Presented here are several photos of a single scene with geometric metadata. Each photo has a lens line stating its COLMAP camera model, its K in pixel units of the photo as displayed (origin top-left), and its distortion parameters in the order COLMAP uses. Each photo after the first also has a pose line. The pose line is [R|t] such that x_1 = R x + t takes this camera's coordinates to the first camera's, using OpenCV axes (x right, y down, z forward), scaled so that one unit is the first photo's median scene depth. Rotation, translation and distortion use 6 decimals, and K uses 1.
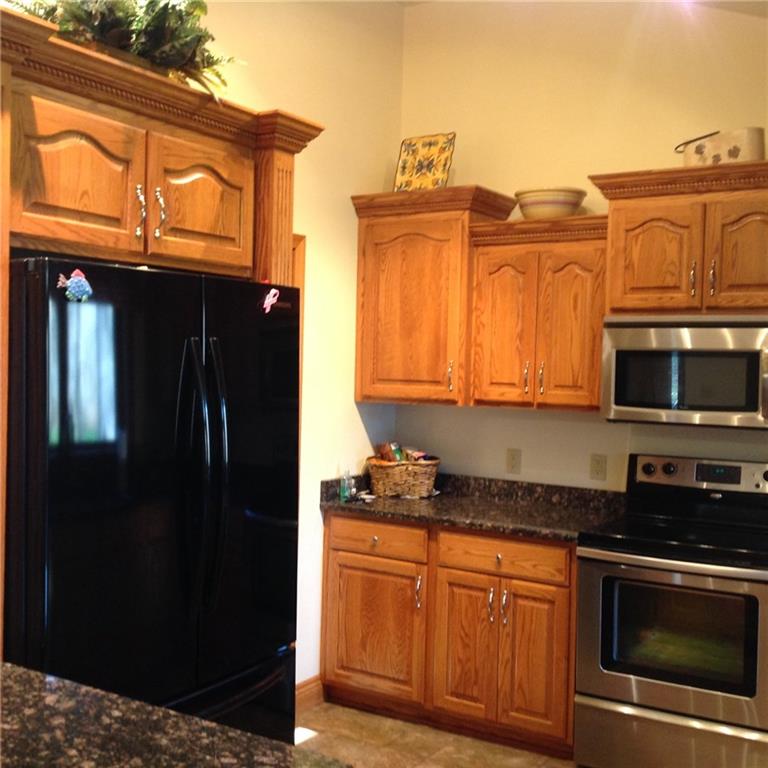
lens RADIAL K [[969.7, 0, 371.2], [0, 969.7, 383.0], [0, 0, 1]] dist [0.248605, -0.619854]
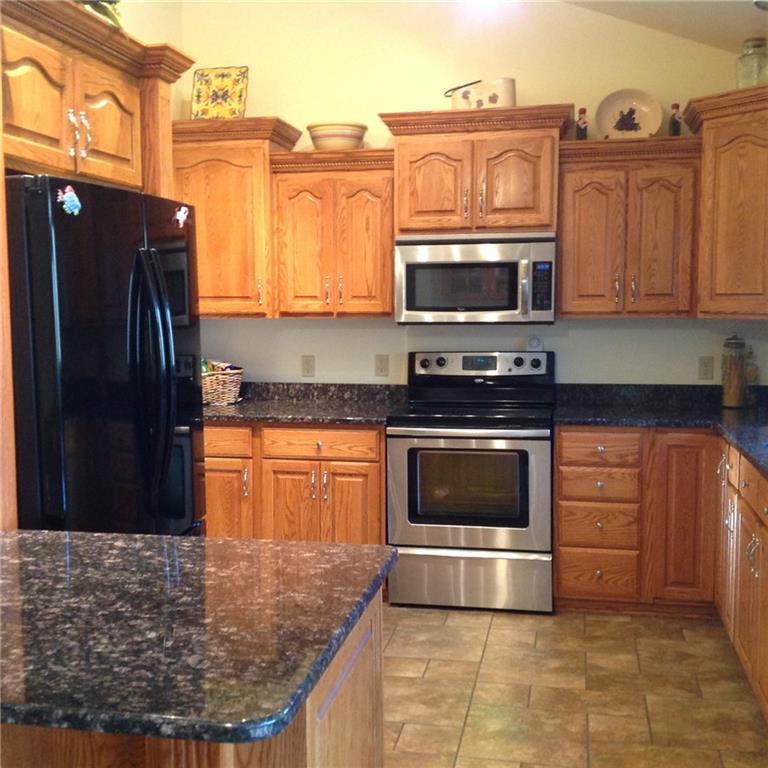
lens RADIAL K [[969.7, 0, 371.2], [0, 969.7, 383.0], [0, 0, 1]] dist [0.248605, -0.619854]
pose [[0.936944, -0.060415, 0.344217, -0.205197], [0.037032, 0.996562, 0.074110, 0.021016], [-0.347511, -0.056690, 0.935961, -0.104775]]
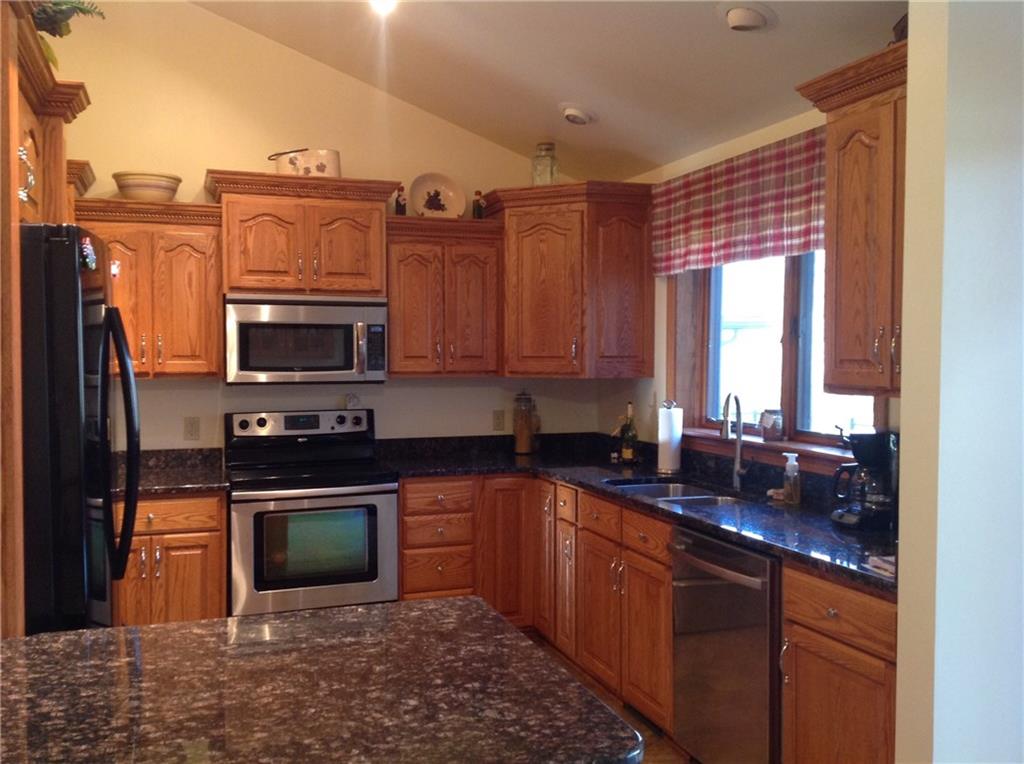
lens RADIAL K [[965.9, 0, 508.2], [0, 965.9, 386.2], [0, 0, 1]] dist [0.097334, -0.016777]
pose [[0.631508, -0.052838, 0.773567, -0.439088], [0.035449, 0.998600, 0.039269, 0.007141], [-0.774559, 0.002623, 0.632497, 0.020189]]
